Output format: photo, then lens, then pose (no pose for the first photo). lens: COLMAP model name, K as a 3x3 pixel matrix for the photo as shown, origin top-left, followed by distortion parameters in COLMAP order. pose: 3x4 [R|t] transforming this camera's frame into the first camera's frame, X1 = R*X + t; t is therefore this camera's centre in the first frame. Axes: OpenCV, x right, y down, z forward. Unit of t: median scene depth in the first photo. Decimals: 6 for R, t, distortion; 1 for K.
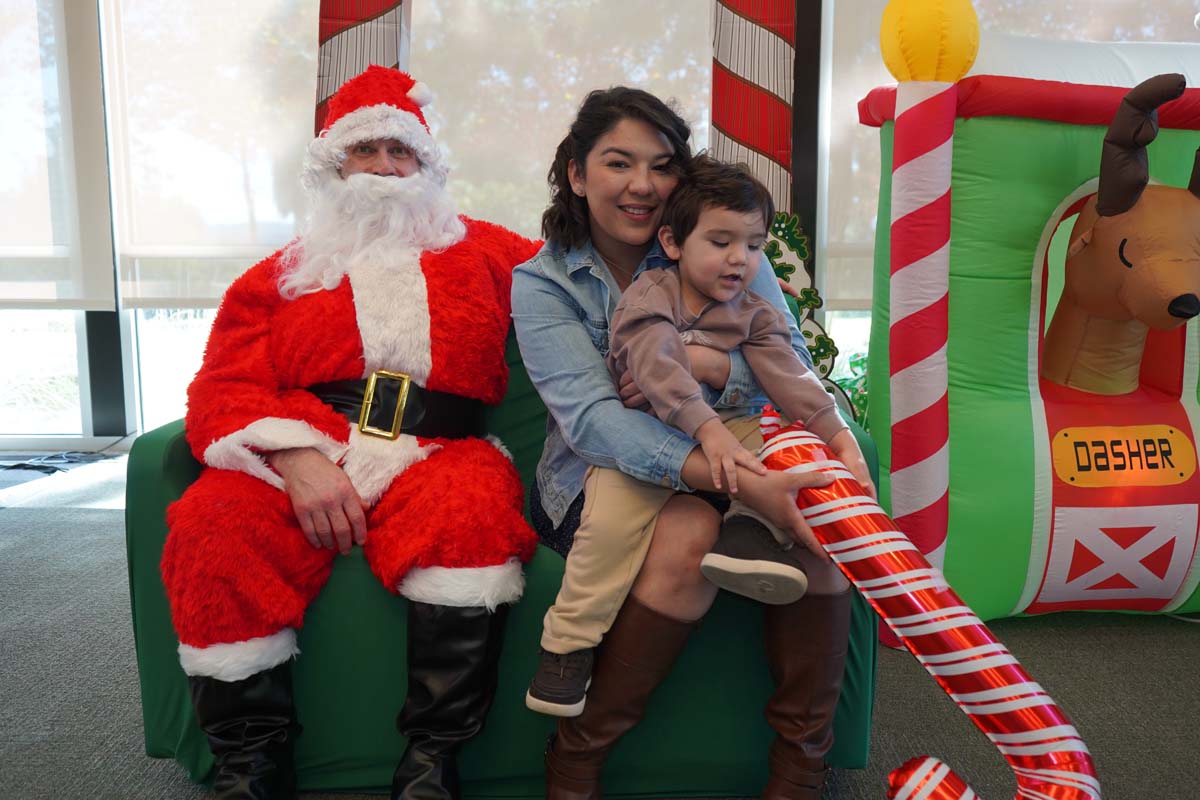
lens RADIAL K [[1198.7, 0, 600.9], [0, 1198.7, 397.9], [0, 0, 1]] dist [0.027484, 0.000000]
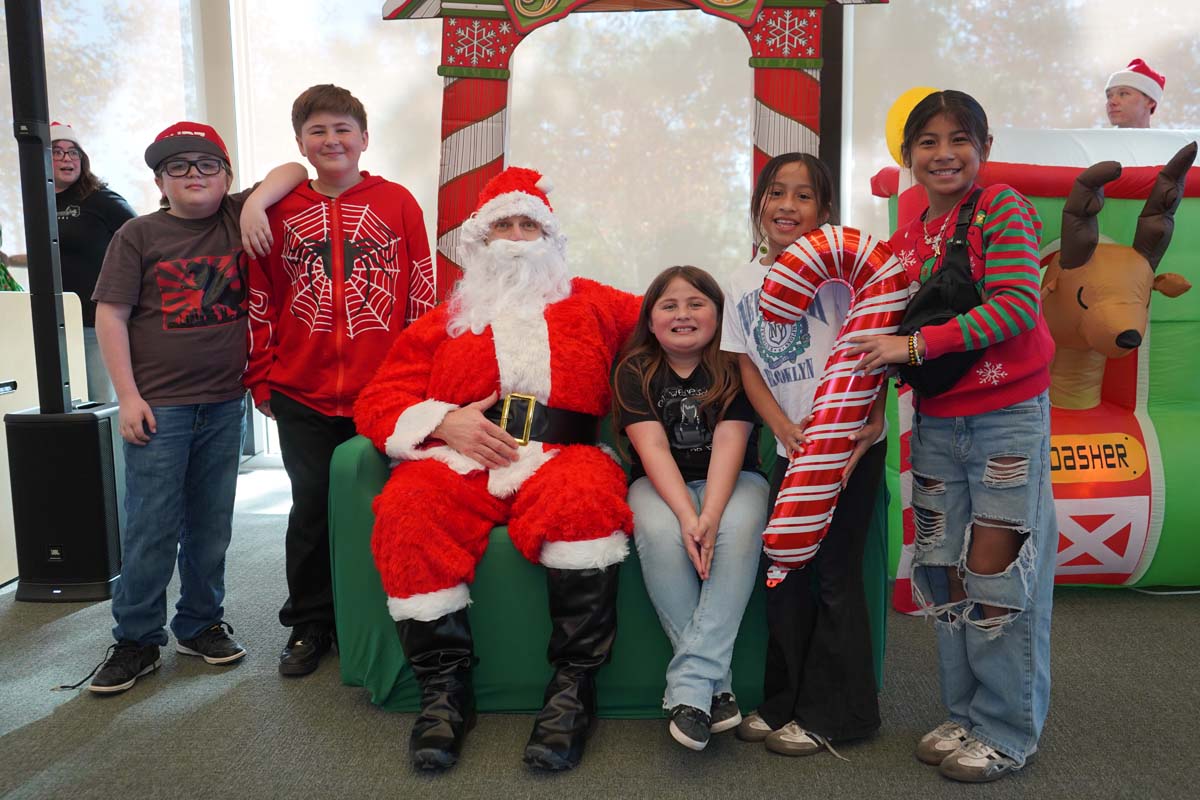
lens RADIAL K [[1144.0, 0, 598.3], [0, 1144.0, 388.8], [0, 0, 1]] dist [0.013793, 0.000000]
pose [[0.999298, -0.010674, -0.035918, -0.031479], [0.009615, 0.999518, -0.029520, 0.006434], [0.036216, 0.029154, 0.998919, -0.212391]]
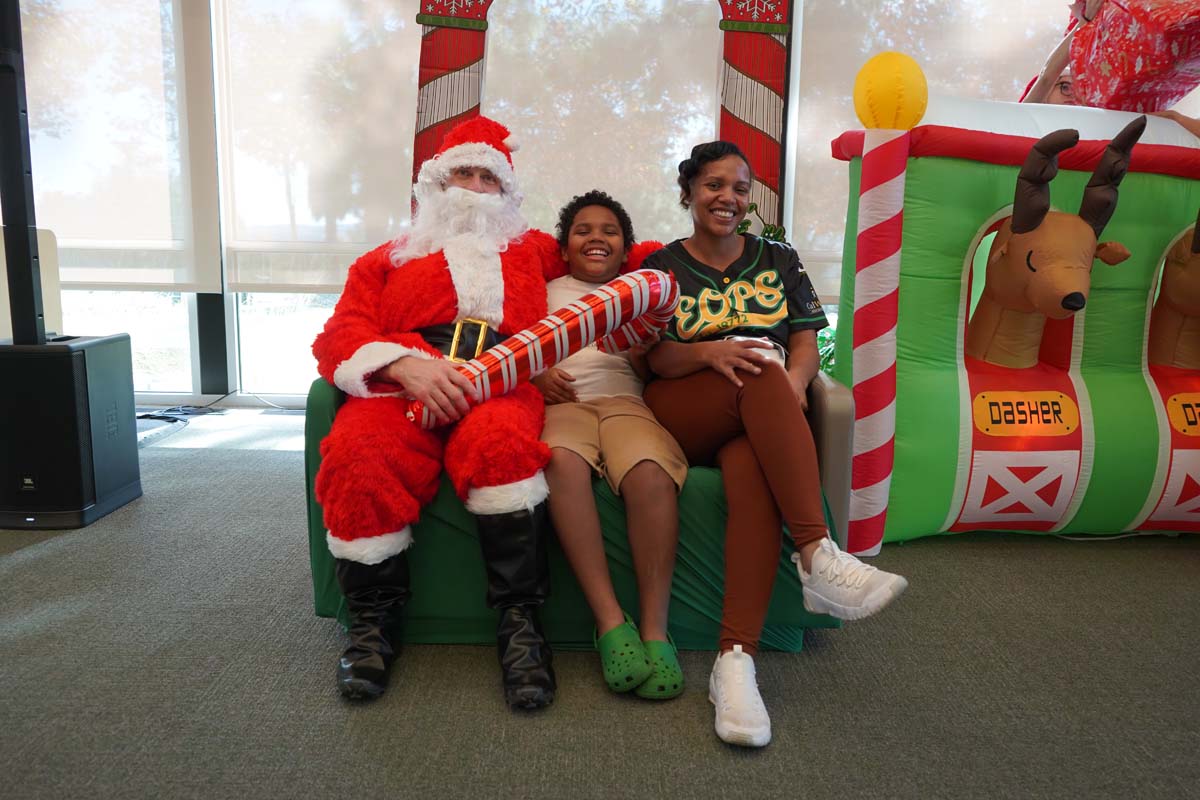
lens RADIAL K [[1017.1, 0, 599.2], [0, 1017.1, 398.9], [0, 0, 1]] dist [0.006072, 0.009326]
pose [[0.999559, 0.017099, 0.024275, -0.067189], [-0.017541, 0.999682, 0.018111, 0.019917], [-0.023958, -0.018529, 0.999541, -0.119006]]
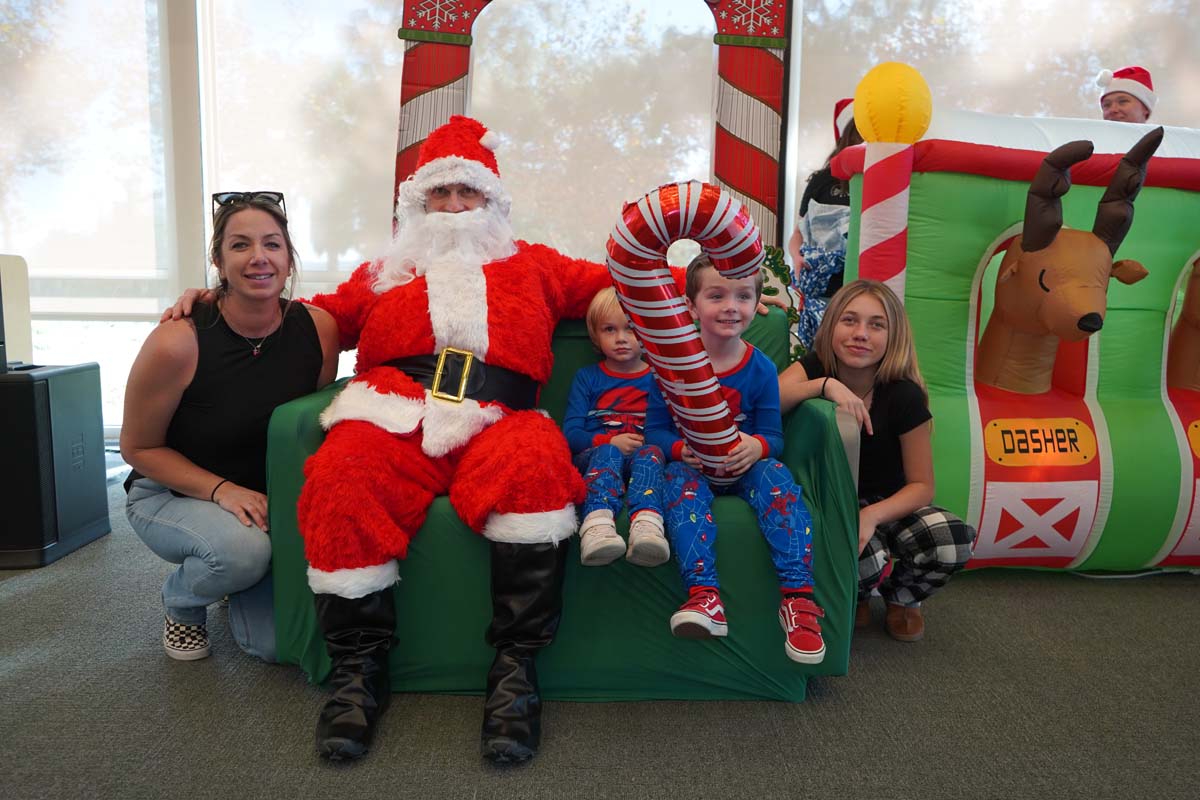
lens RADIAL K [[1017.1, 0, 602.6], [0, 1017.1, 395.3], [0, 0, 1]] dist [0.006072, 0.009326]
pose [[0.999625, 0.014710, 0.023082, -0.050004], [-0.014255, 0.999703, -0.019751, 0.026795], [-0.023365, 0.019415, 0.999538, -0.057094]]
